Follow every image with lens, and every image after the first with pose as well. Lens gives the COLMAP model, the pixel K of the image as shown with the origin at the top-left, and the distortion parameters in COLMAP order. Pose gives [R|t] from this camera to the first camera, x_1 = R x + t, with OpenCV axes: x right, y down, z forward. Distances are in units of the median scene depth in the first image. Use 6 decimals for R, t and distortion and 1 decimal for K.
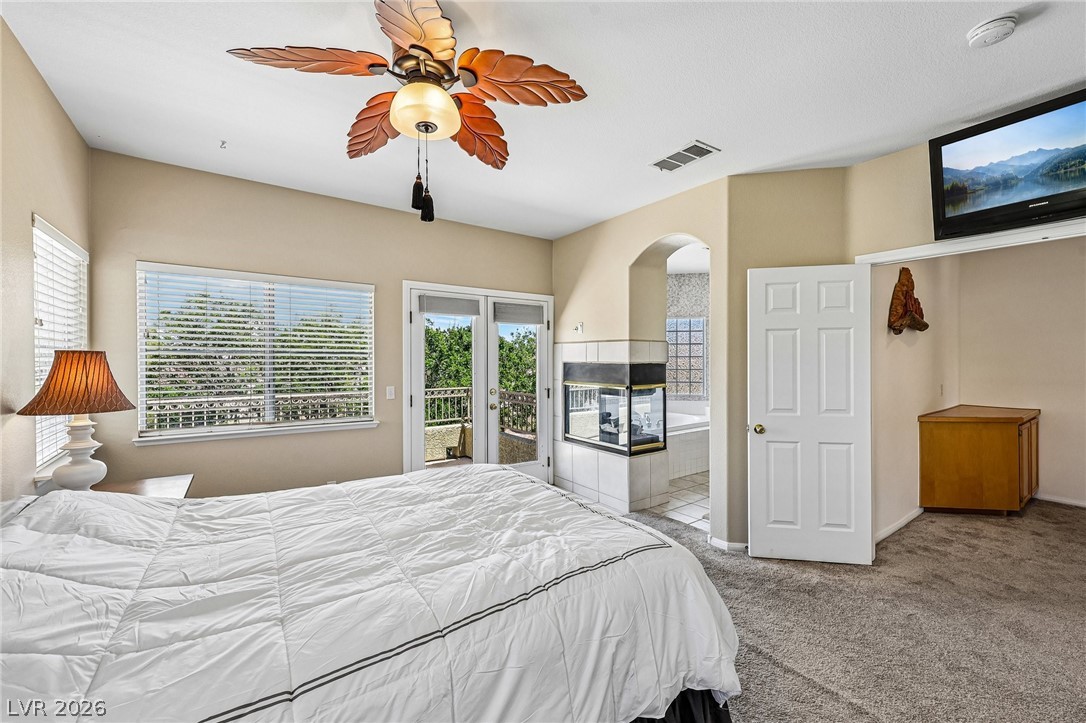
lens RADIAL K [[435.5, 0, 542.1], [0, 435.5, 358.3], [0, 0, 1]] dist [0.007216, 0.000202]
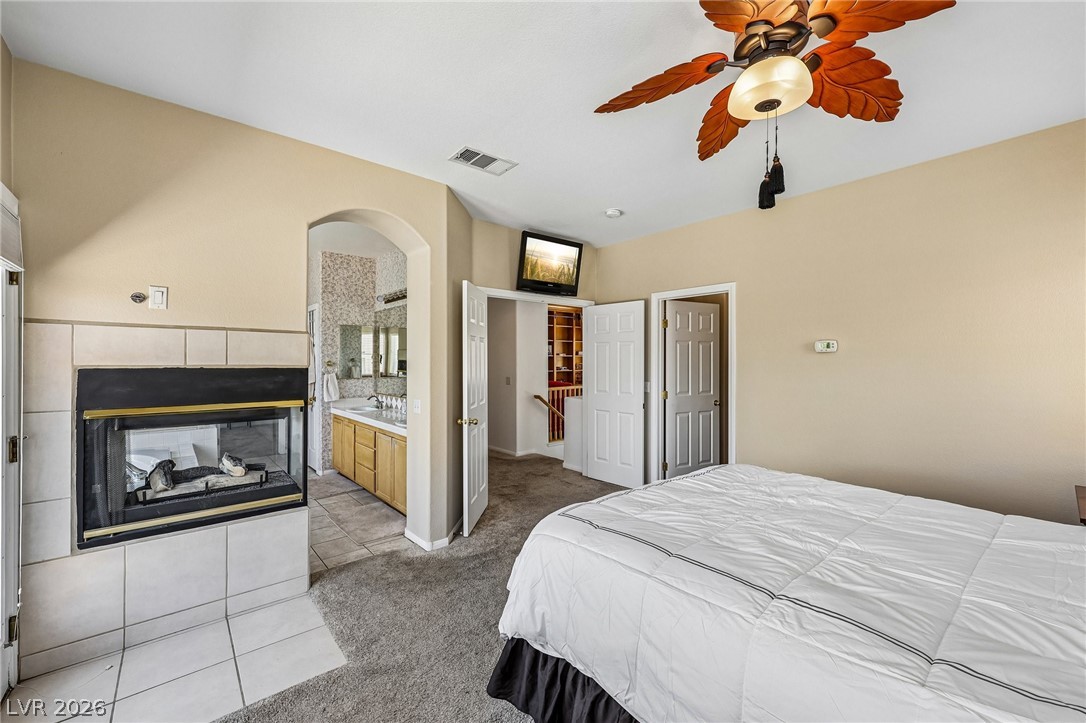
lens RADIAL K [[435.5, 0, 542.1], [0, 435.5, 358.3], [0, 0, 1]] dist [0.007216, 0.000202]
pose [[-0.084371, 0.006175, 0.996415, -0.485222], [-0.000997, 0.999980, -0.006281, 0.001613], [-0.996434, -0.001524, -0.084363, 0.666118]]
